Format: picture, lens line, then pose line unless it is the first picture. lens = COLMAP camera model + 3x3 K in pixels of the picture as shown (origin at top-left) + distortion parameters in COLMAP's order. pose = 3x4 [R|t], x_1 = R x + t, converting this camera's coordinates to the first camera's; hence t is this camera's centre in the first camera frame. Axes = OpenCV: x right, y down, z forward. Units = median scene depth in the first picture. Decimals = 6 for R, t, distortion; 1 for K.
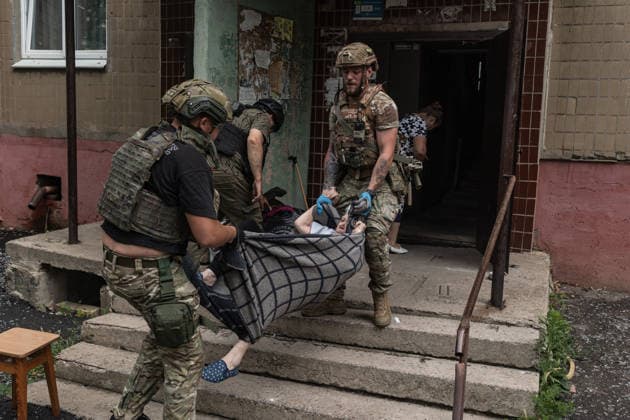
lens RADIAL K [[595.6, 0, 315.0], [0, 595.6, 210.0], [0, 0, 1]] dist [-0.016704, 0.023441]
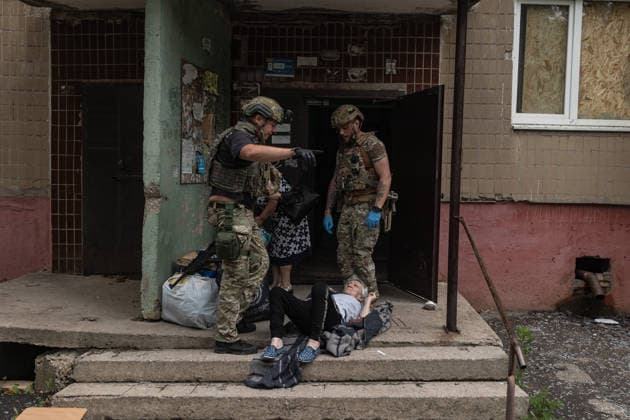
lens RADIAL K [[595.6, 0, 315.0], [0, 595.6, 210.0], [0, 0, 1]] dist [-0.016704, 0.023441]
pose [[0.940154, -0.034442, 0.339006, -0.252864], [0.059841, 0.996106, -0.064752, -0.009432], [-0.335456, 0.081164, 0.938553, -0.004530]]
